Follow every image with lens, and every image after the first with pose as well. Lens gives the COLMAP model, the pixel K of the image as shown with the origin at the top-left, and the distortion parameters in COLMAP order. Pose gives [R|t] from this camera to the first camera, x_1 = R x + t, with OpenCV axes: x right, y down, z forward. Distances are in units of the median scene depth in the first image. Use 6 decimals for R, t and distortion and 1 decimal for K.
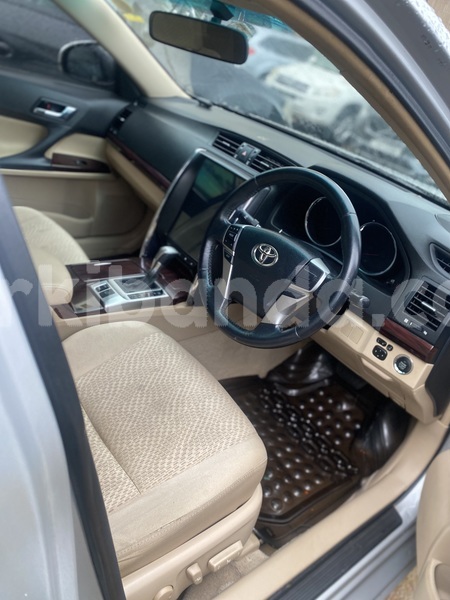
lens RADIAL K [[459.6, 0, 228.6], [0, 459.6, 301.3], [0, 0, 1]] dist [0.002993, 0.001576]
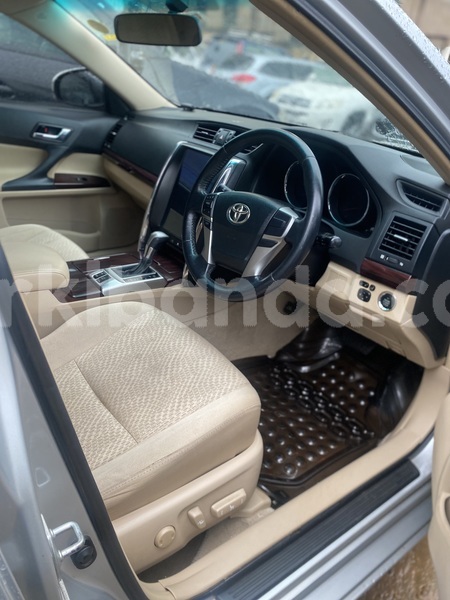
lens RADIAL K [[462.2, 0, 223.5], [0, 462.2, 297.6], [0, 0, 1]] dist [0.011841, 0.002979]
pose [[0.989806, -0.118895, -0.078415, 0.077967], [0.112842, 0.990580, -0.077571, 0.124274], [0.086899, 0.067932, 0.993898, -0.030723]]
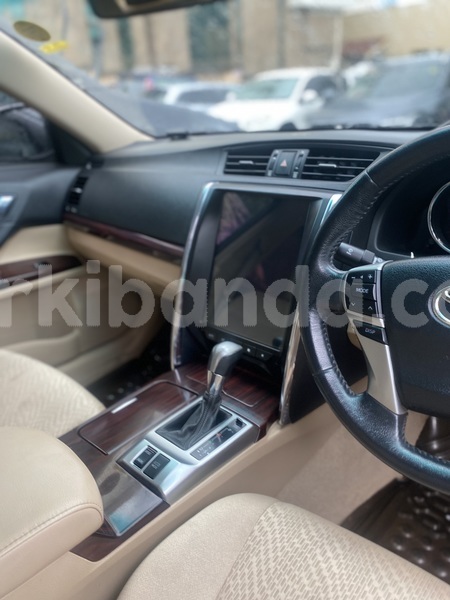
lens RADIAL K [[462.2, 0, 223.5], [0, 462.2, 297.6], [0, 0, 1]] dist [0.011841, 0.002979]
pose [[0.942990, -0.330695, 0.037558, -0.127438], [0.332821, 0.936711, -0.108643, -0.105155], [0.000746, 0.114949, 0.993371, 0.380362]]
